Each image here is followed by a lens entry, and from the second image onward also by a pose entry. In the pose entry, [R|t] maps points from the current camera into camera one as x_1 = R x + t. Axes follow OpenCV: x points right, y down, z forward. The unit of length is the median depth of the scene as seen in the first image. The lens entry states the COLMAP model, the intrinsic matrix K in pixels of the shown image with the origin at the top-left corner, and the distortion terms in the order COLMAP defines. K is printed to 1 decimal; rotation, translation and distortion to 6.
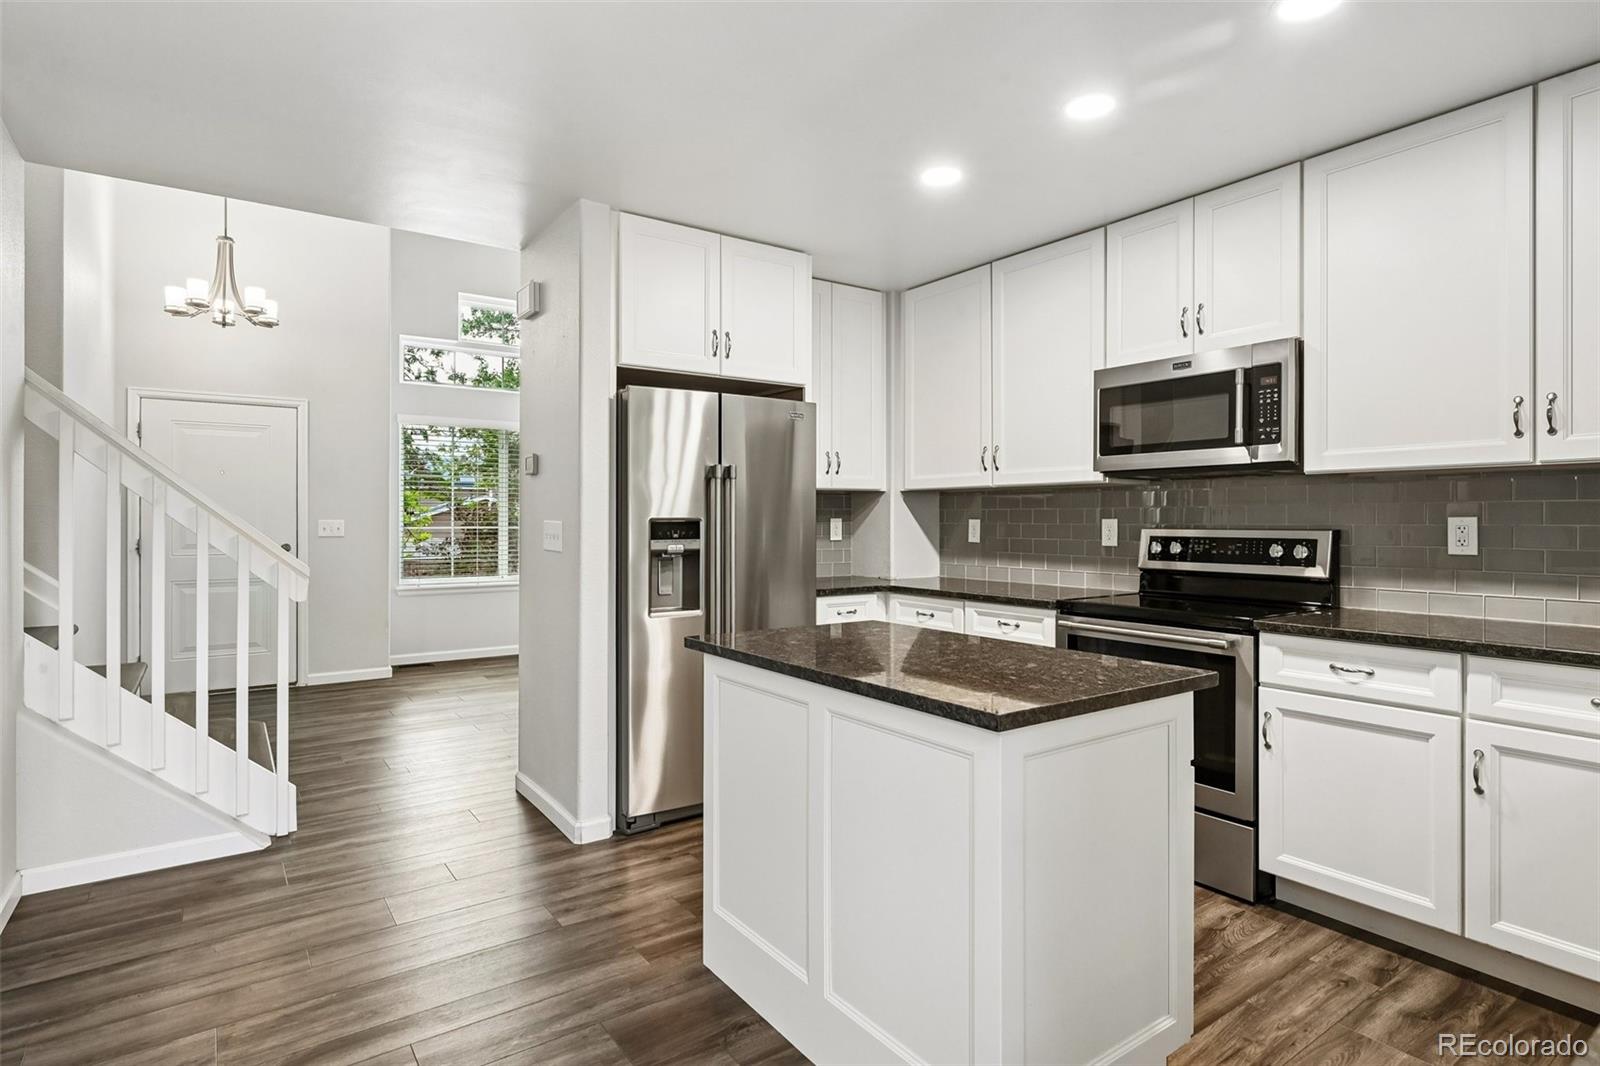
lens RADIAL K [[840.4, 0, 803.0], [0, 840.4, 519.7], [0, 0, 1]] dist [-0.005350, -0.000152]
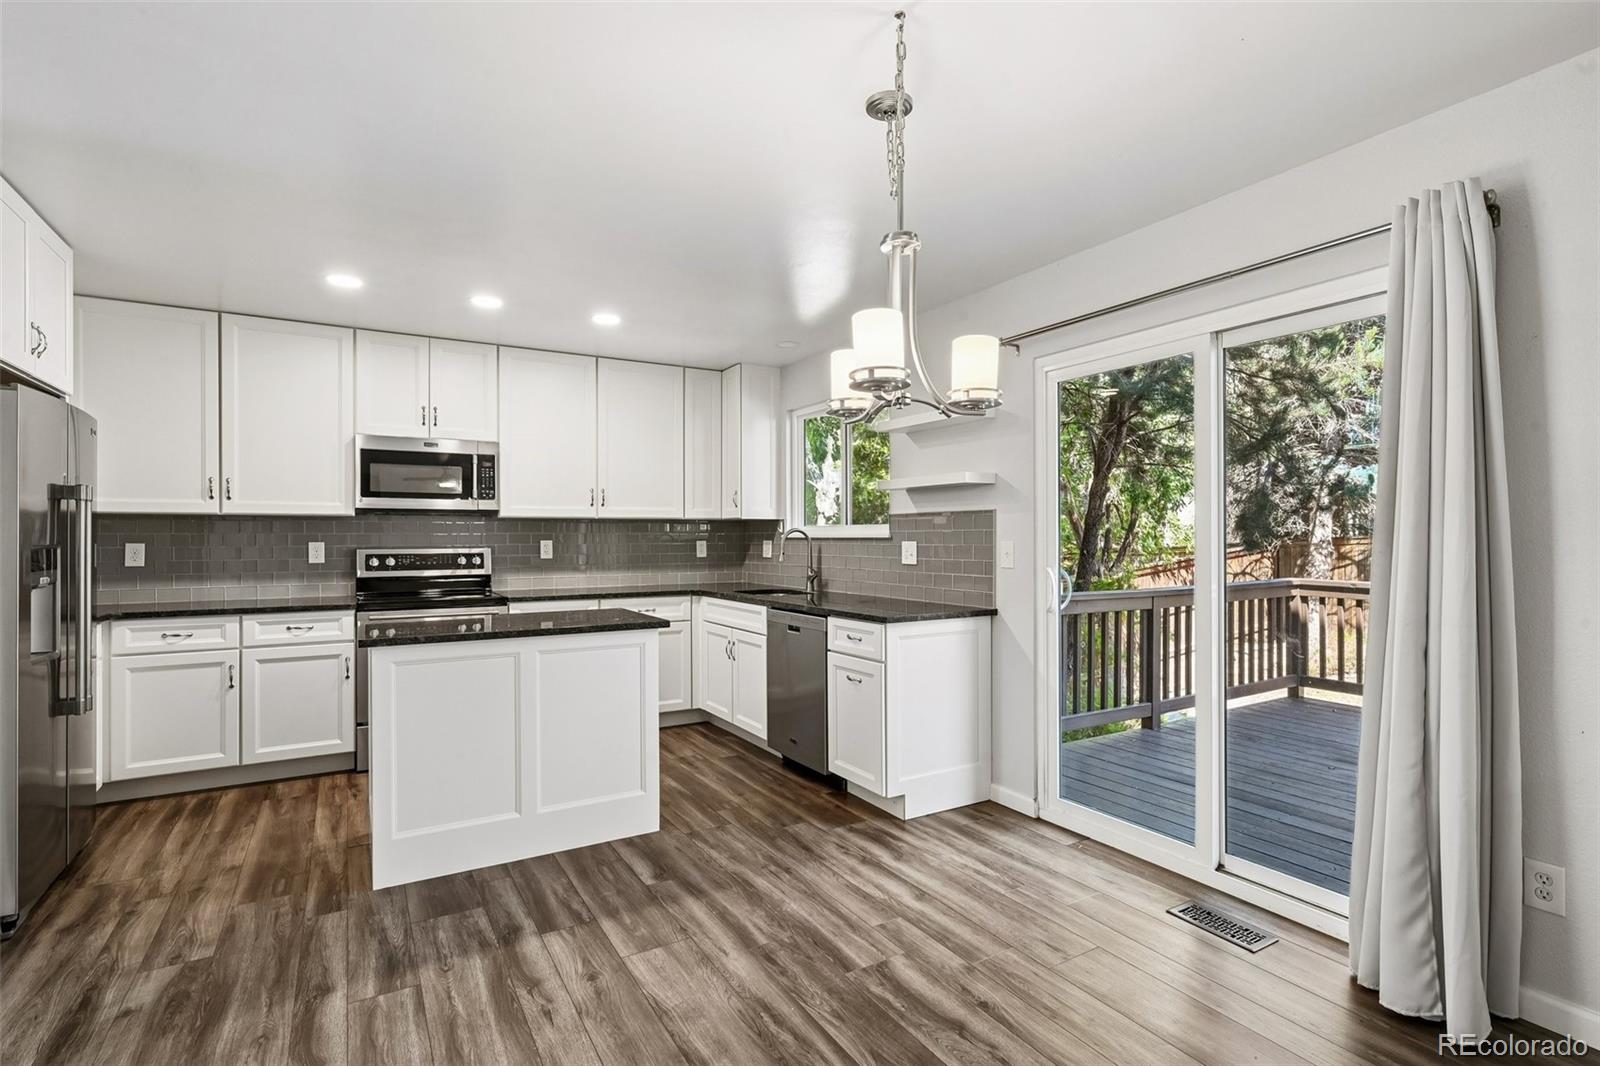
lens RADIAL K [[781.3, 0, 819.8], [0, 781.3, 535.7], [0, 0, 1]] dist [0.000987, 0.000070]
pose [[0.059415, 0.000506, 0.998233, -0.967775], [0.002348, 0.999997, -0.000647, -0.010240], [-0.998231, 0.002383, 0.059414, 0.184615]]
